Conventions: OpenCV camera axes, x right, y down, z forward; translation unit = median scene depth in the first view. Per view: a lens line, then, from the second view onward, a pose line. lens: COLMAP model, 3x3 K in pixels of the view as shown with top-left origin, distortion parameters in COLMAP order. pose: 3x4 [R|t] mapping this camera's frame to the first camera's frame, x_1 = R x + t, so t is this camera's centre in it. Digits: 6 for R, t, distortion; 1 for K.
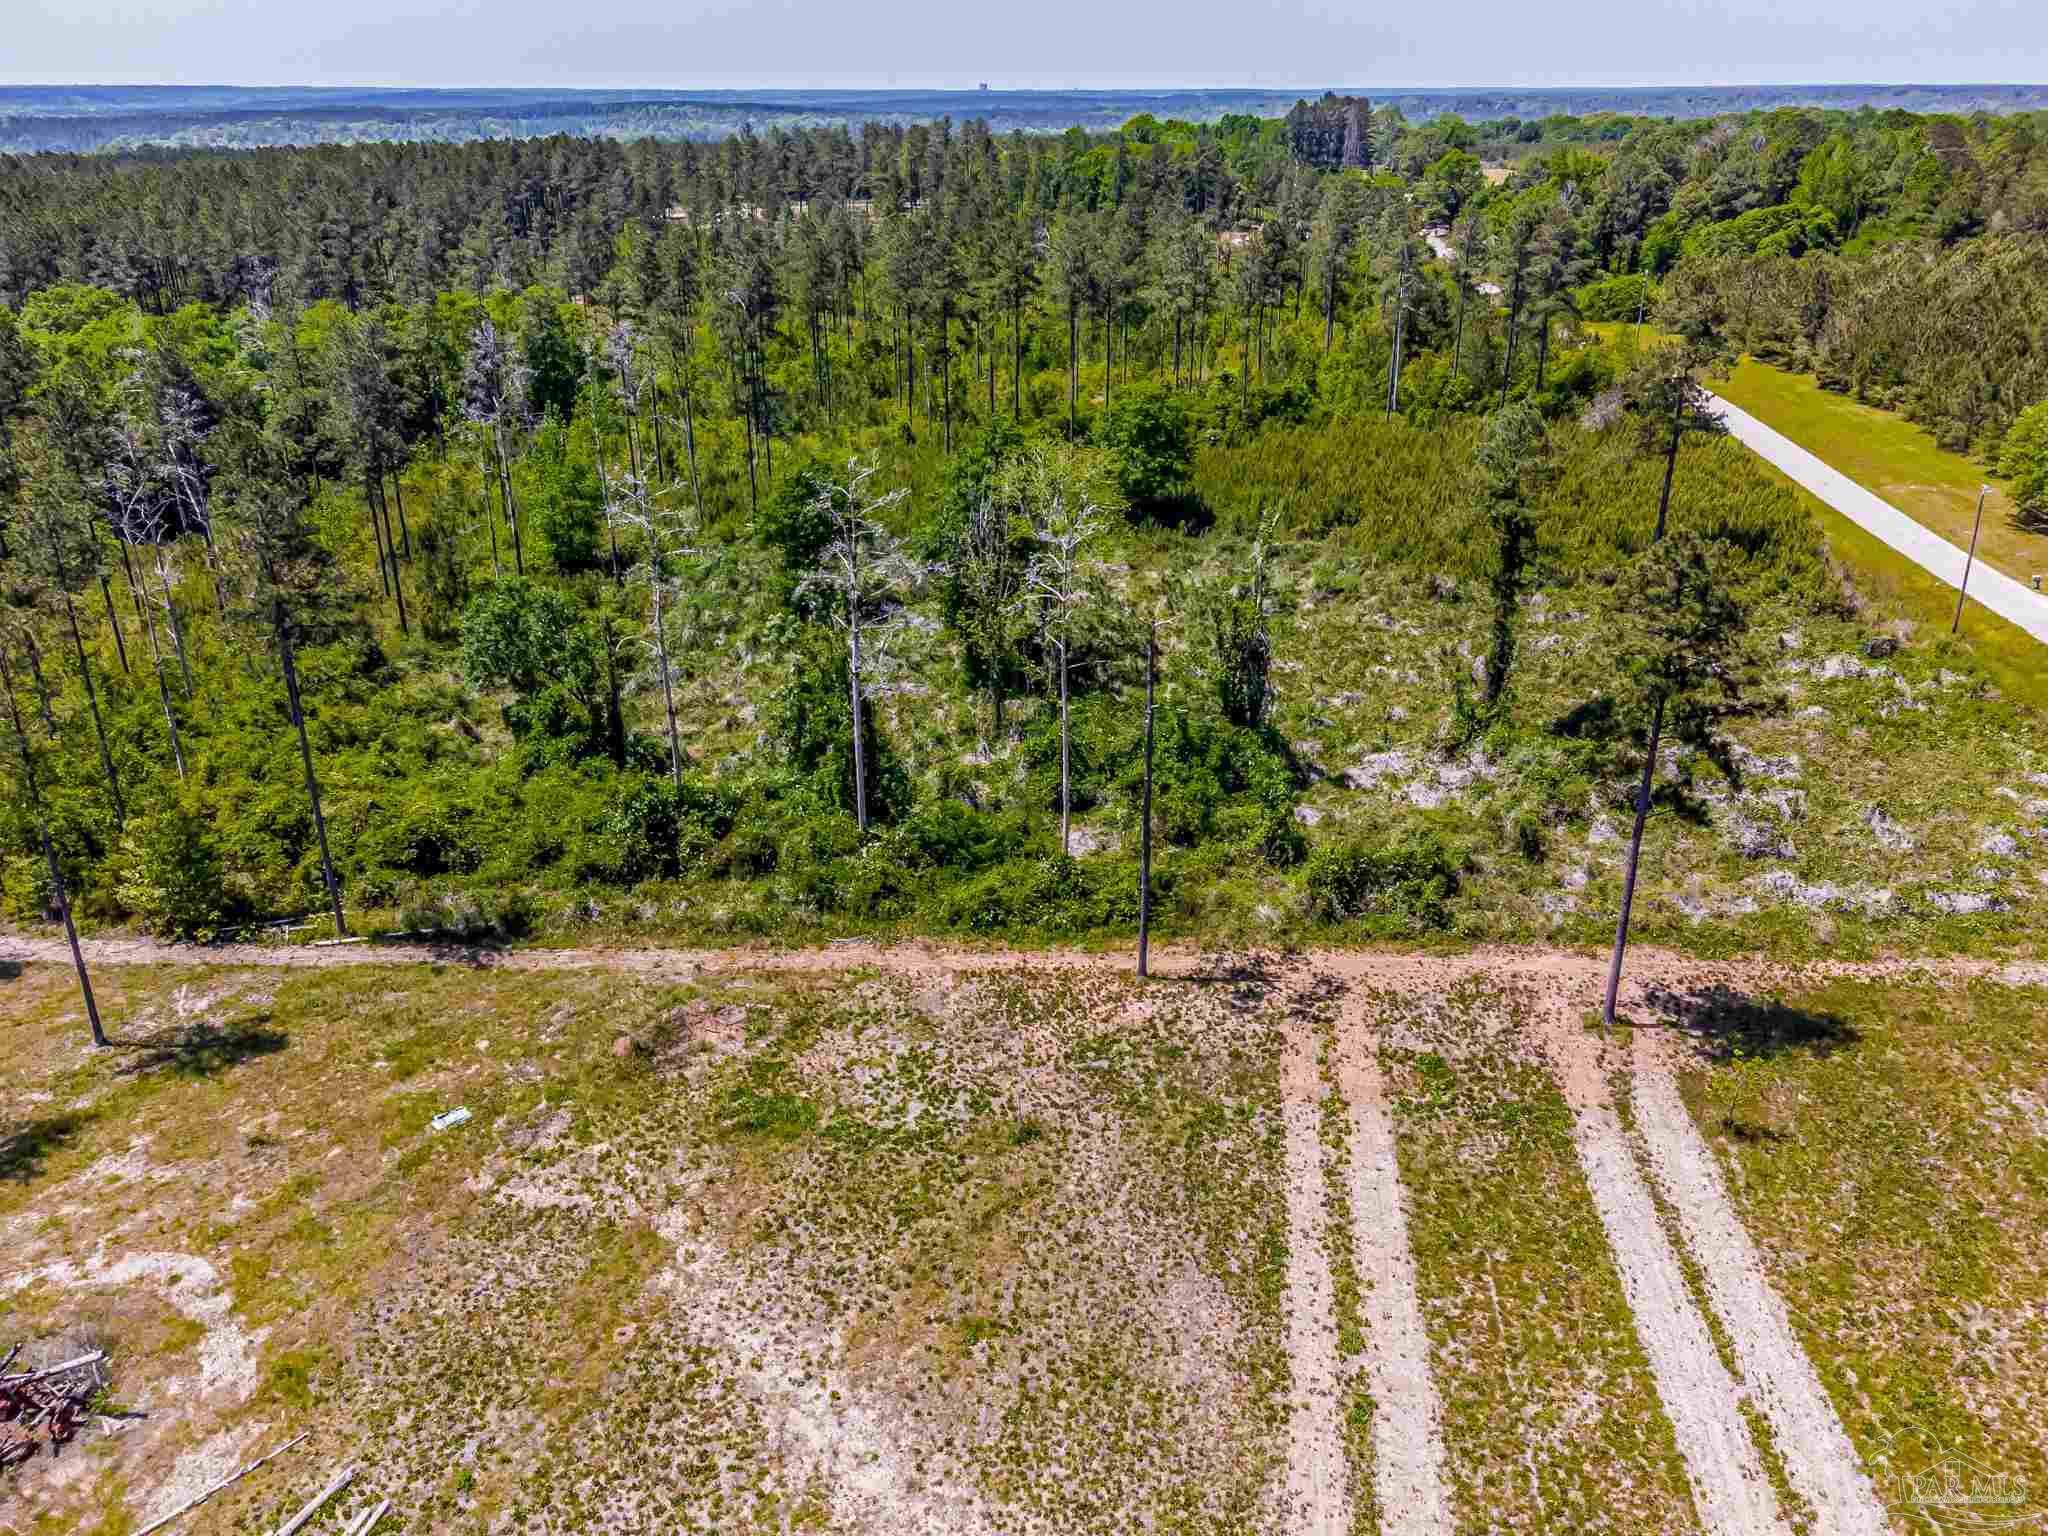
lens RADIAL K [[1569.0, 0, 1024.0], [0, 1569.0, 768.0], [0, 0, 1]] dist [0.026529, 0.006720]
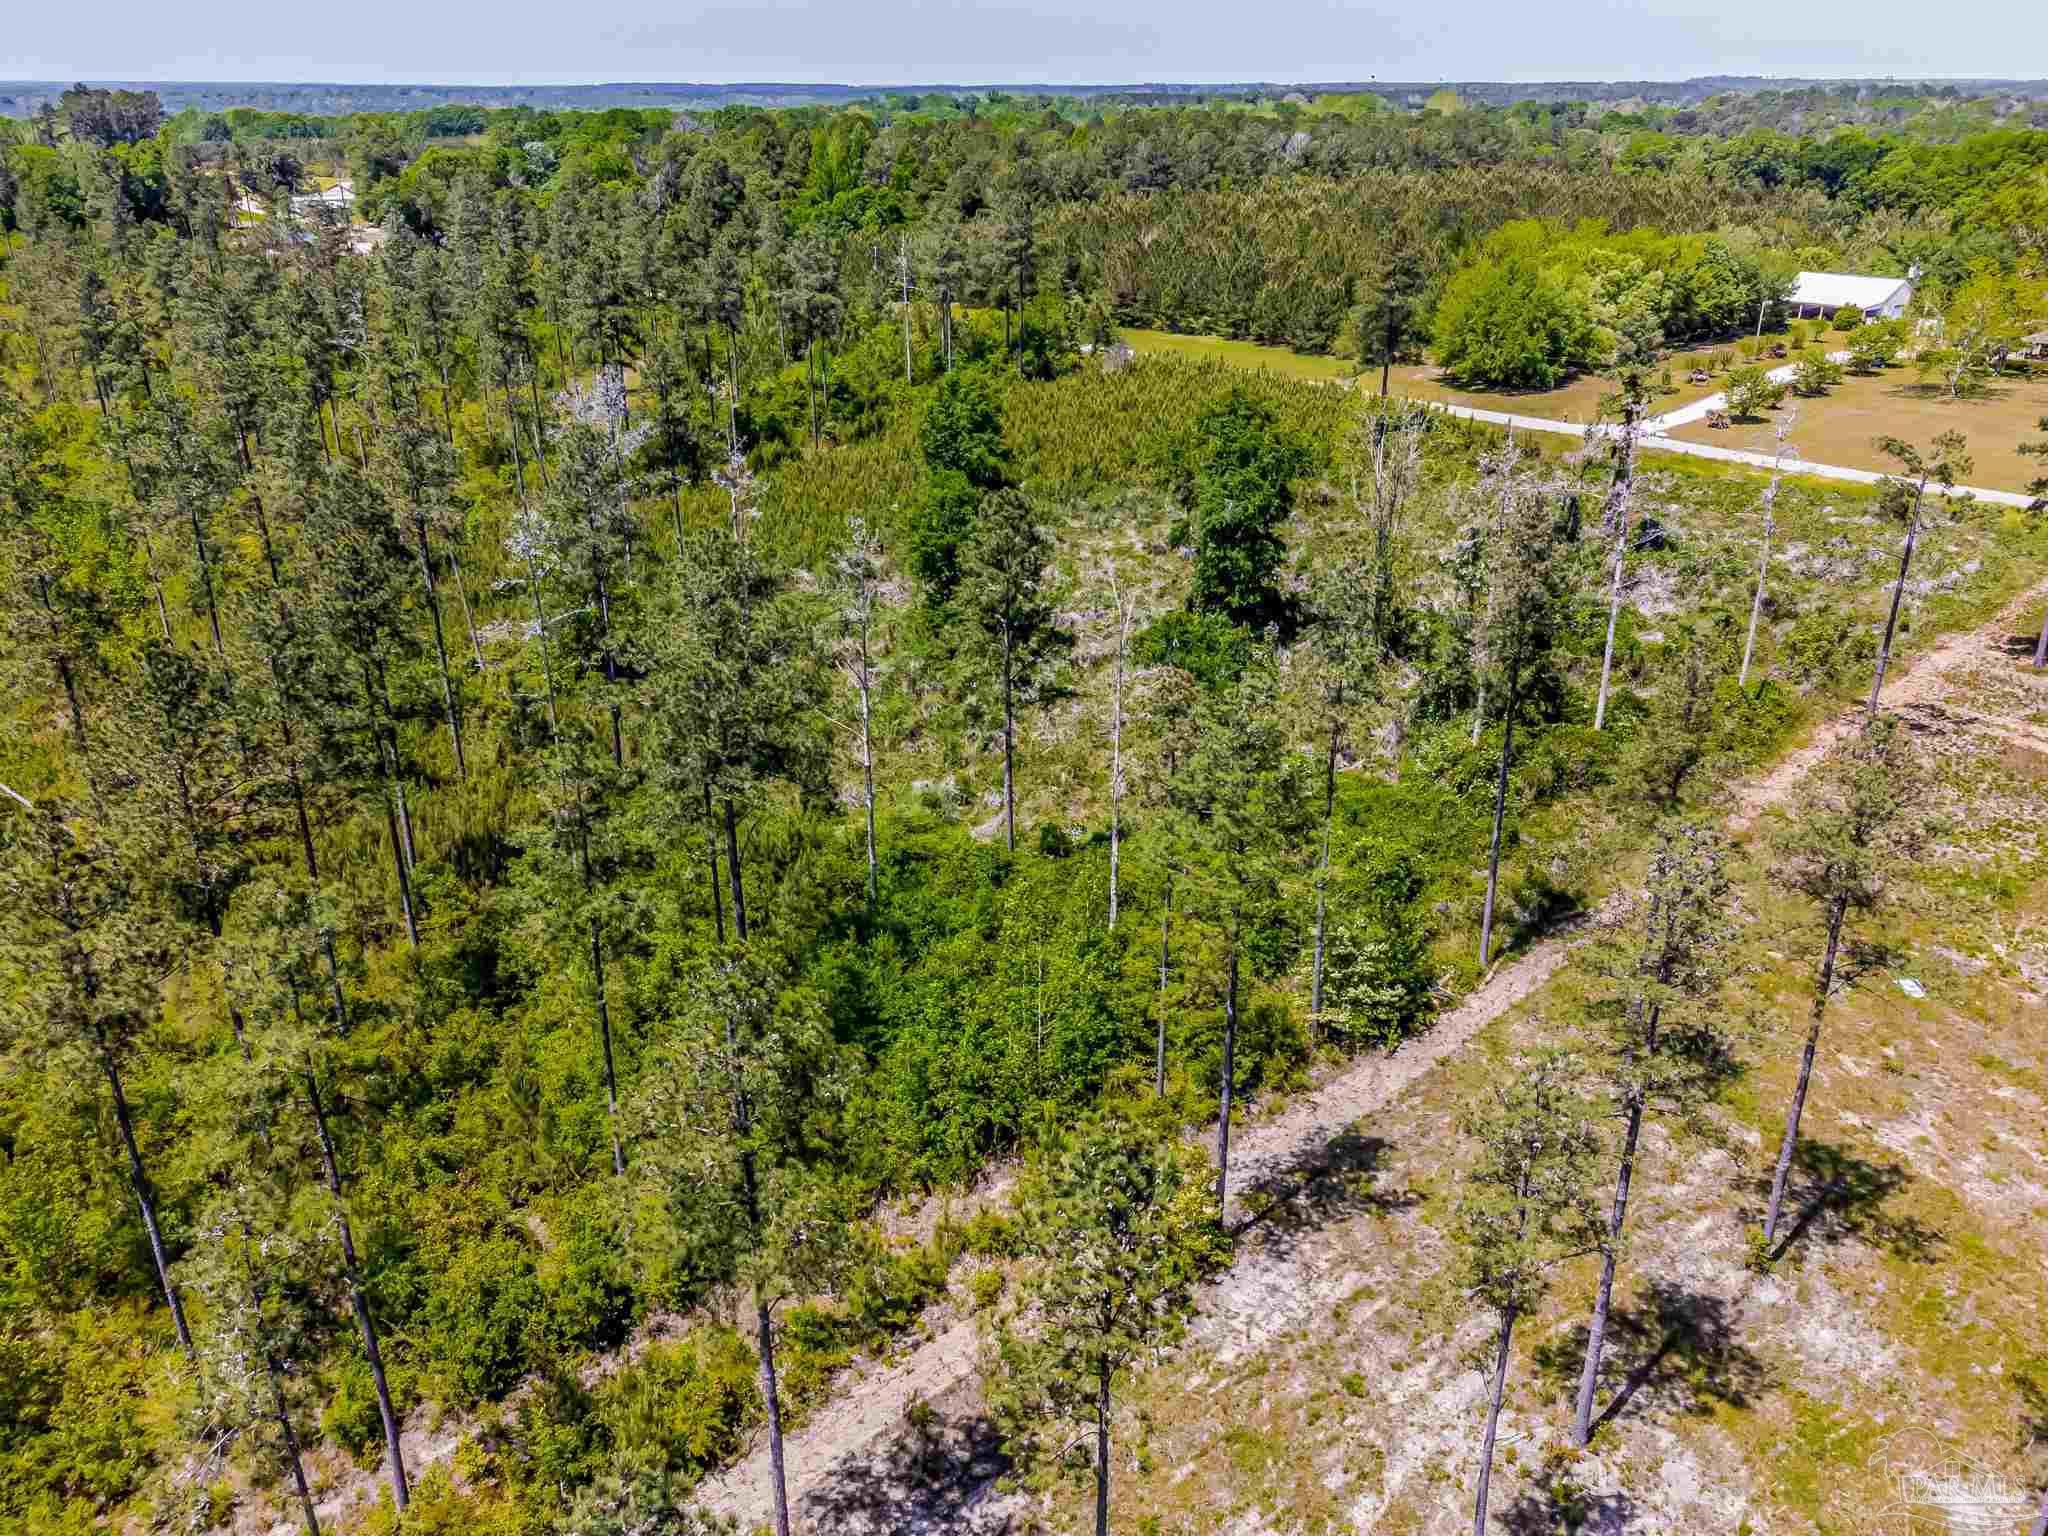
lens RADIAL K [[1565.3, 0, 1024.0], [0, 1565.3, 768.0], [0, 0, 1]] dist [0.087370, -0.149356]
pose [[0.662123, -0.294134, 0.689259, -1.342480], [0.297985, 0.947252, 0.117975, -0.220077], [-0.687603, 0.127275, 0.714845, 0.538798]]
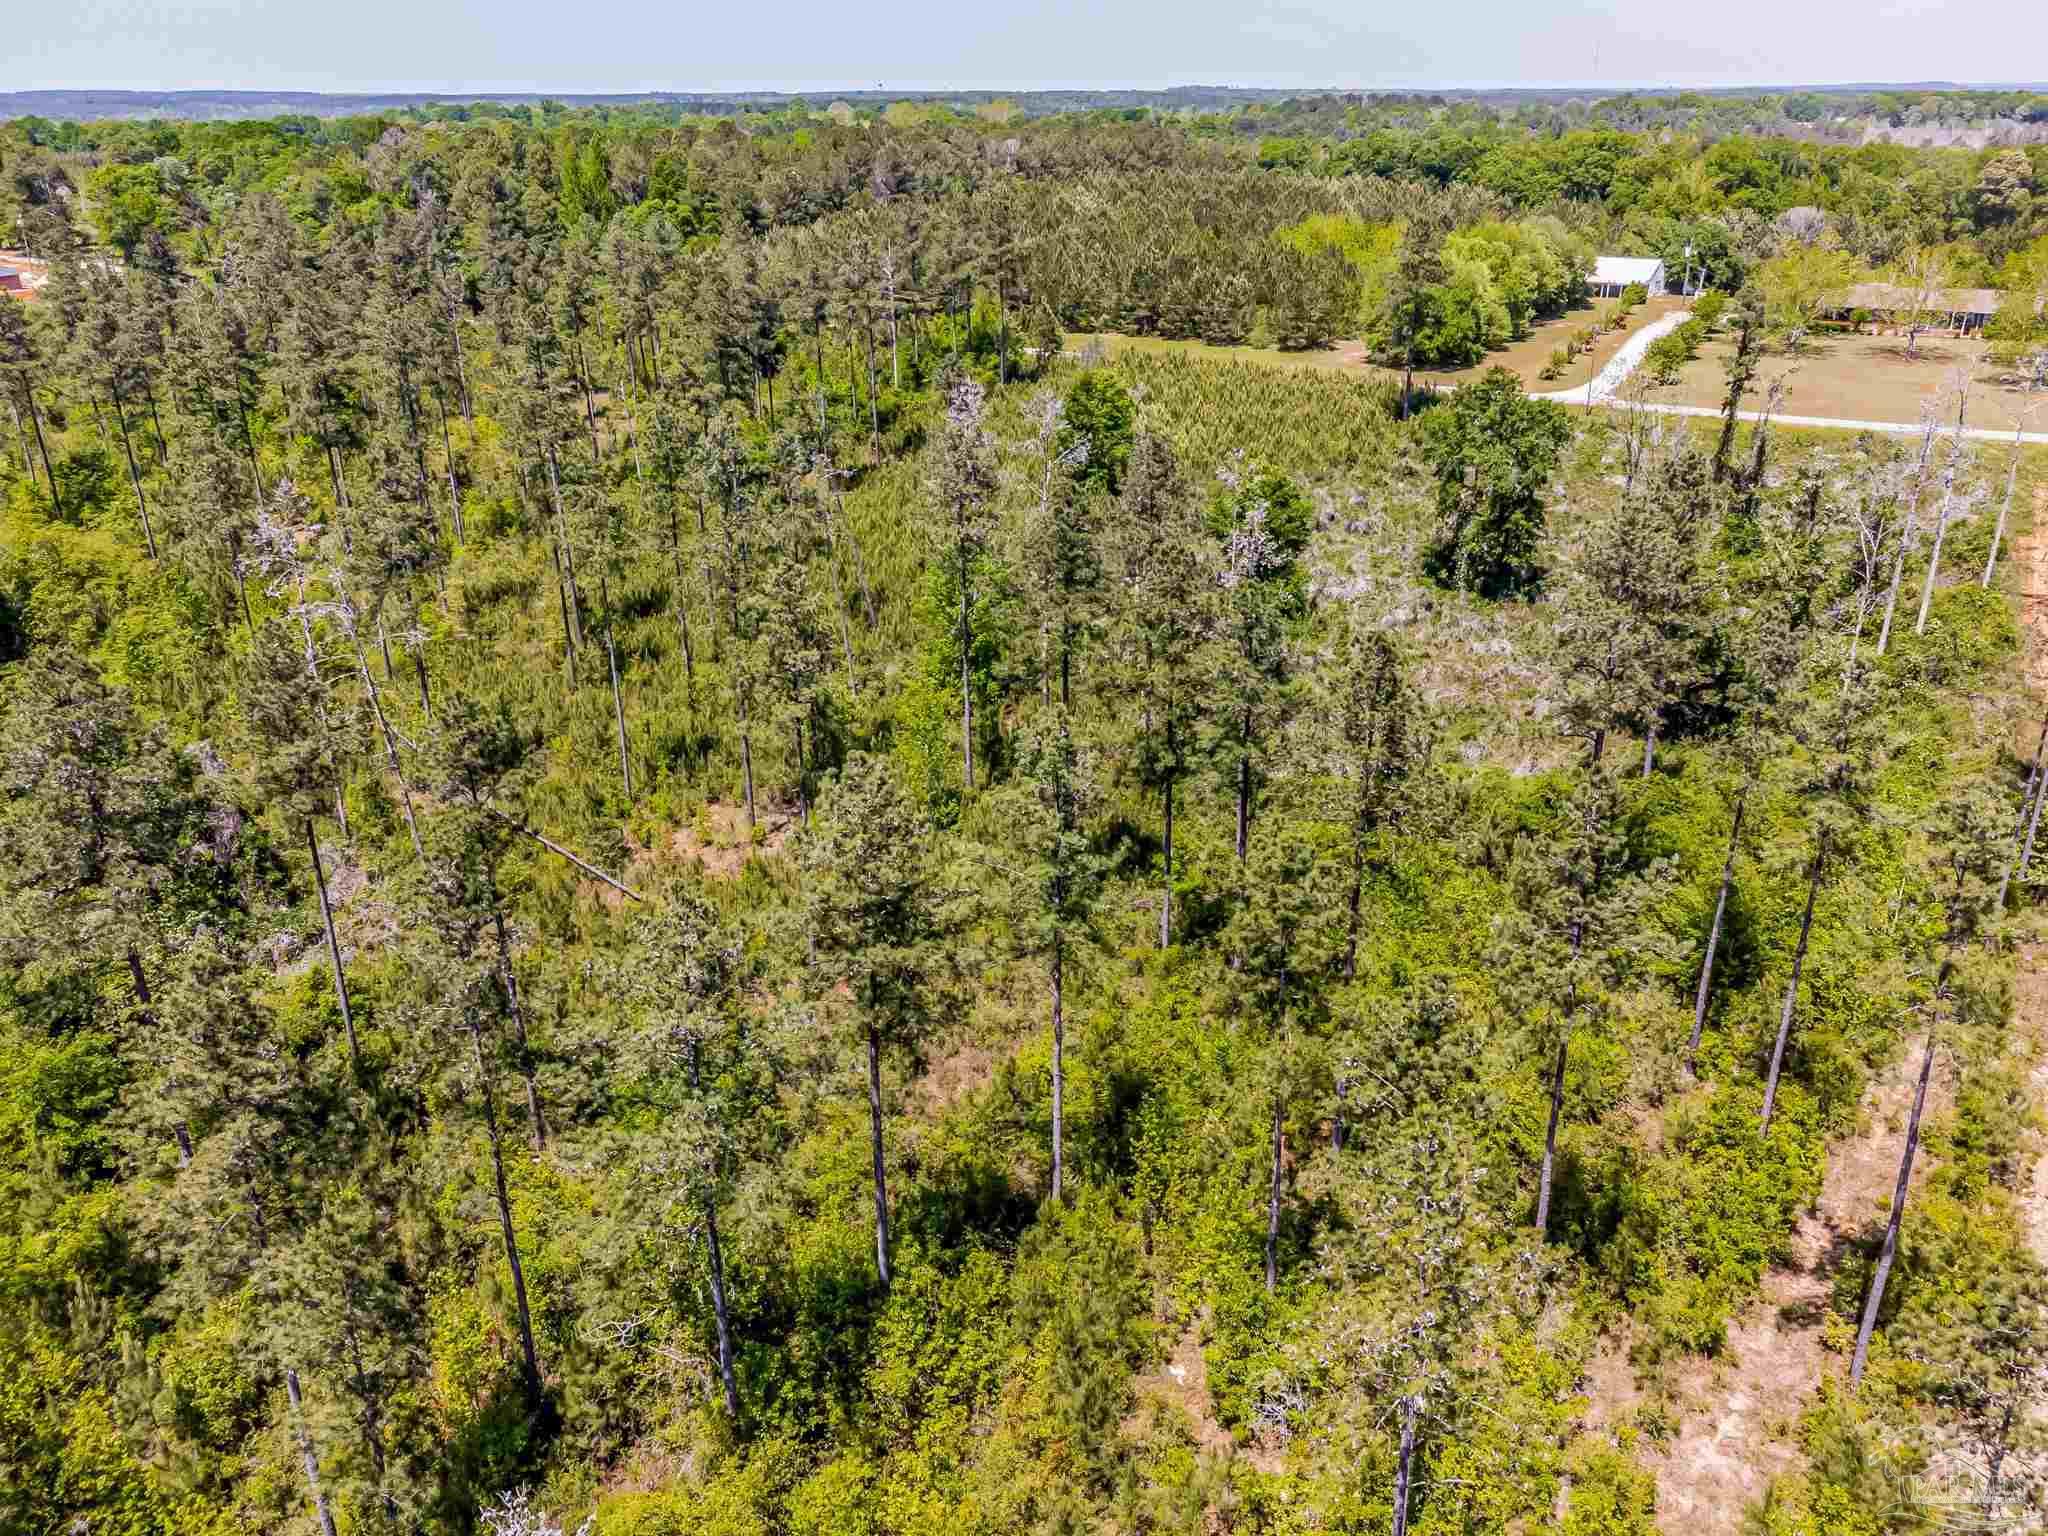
lens RADIAL K [[1569.0, 0, 1024.0], [0, 1569.0, 768.0], [0, 0, 1]] dist [0.026529, 0.006720]
pose [[0.413641, -0.356845, 0.837593, -1.822902], [0.367295, 0.907206, 0.205115, -0.472737], [-0.833064, 0.222800, 0.506325, 1.114843]]
